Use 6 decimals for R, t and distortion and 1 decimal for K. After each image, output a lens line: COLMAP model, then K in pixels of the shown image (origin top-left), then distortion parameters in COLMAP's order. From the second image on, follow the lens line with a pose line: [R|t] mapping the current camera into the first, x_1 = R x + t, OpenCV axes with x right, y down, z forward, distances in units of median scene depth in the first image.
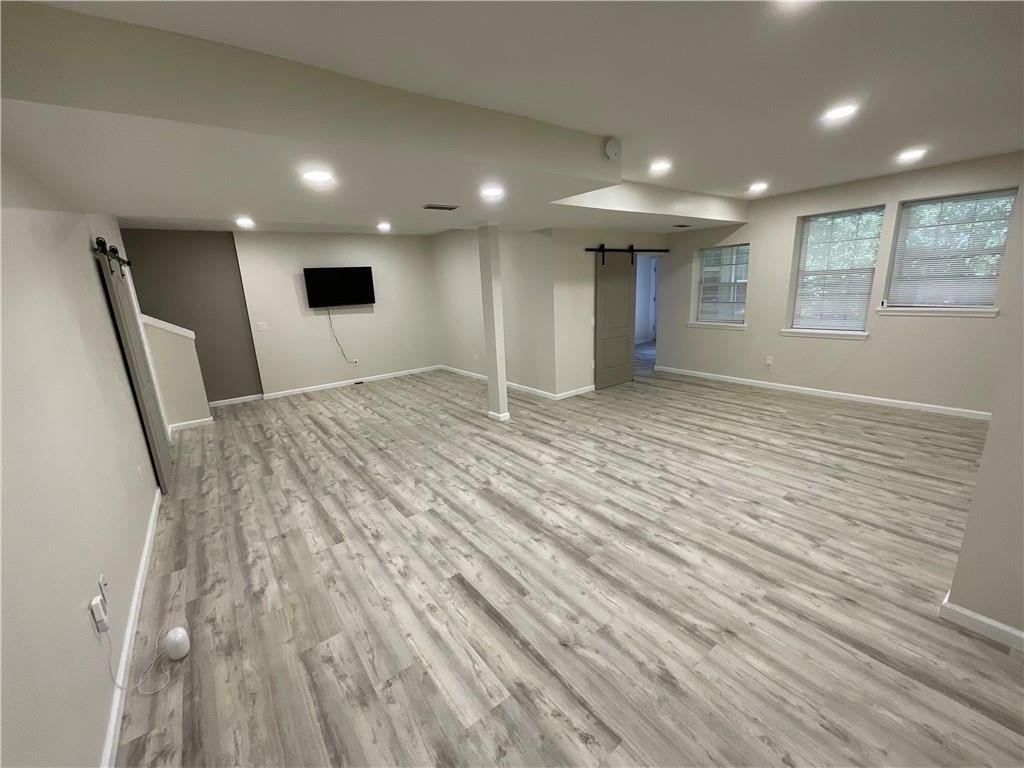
lens RADIAL K [[420.1, 0, 512.0], [0, 420.1, 384.0], [0, 0, 1]] dist [-0.011747, 0.011534]
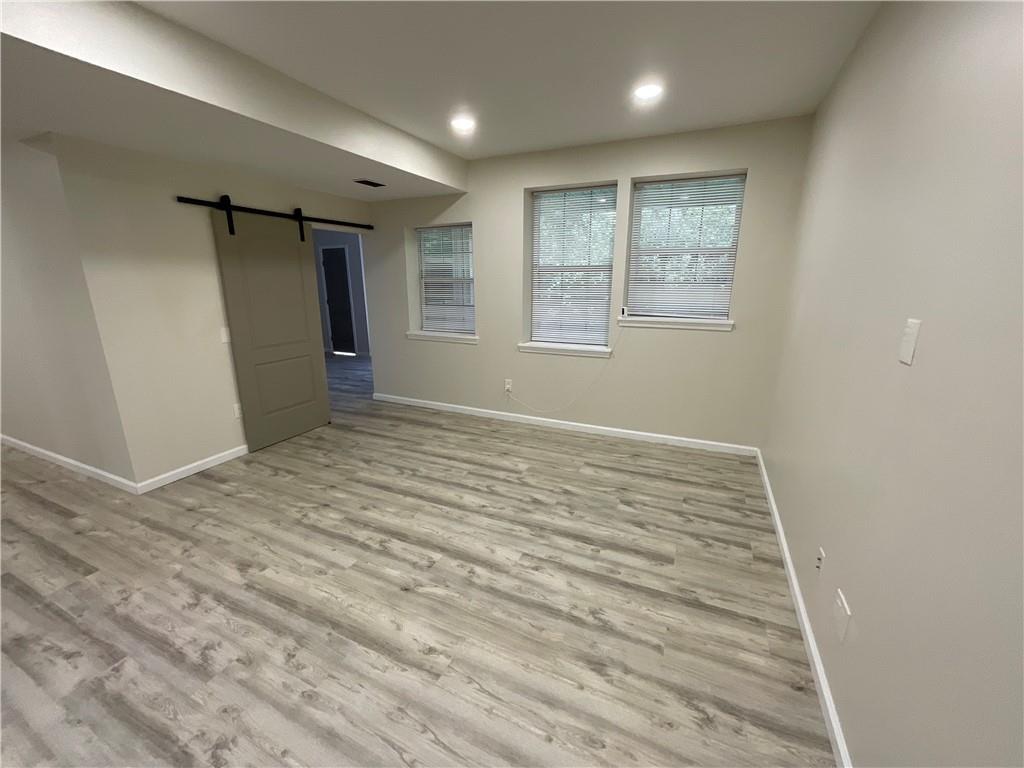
lens RADIAL K [[420.1, 0, 512.0], [0, 420.1, 384.0], [0, 0, 1]] dist [-0.011747, 0.011534]
pose [[0.879953, -0.069971, 0.469880, 0.322760], [0.068546, 0.997444, 0.020166, -0.086024], [-0.470090, 0.014463, 0.882500, 0.406611]]
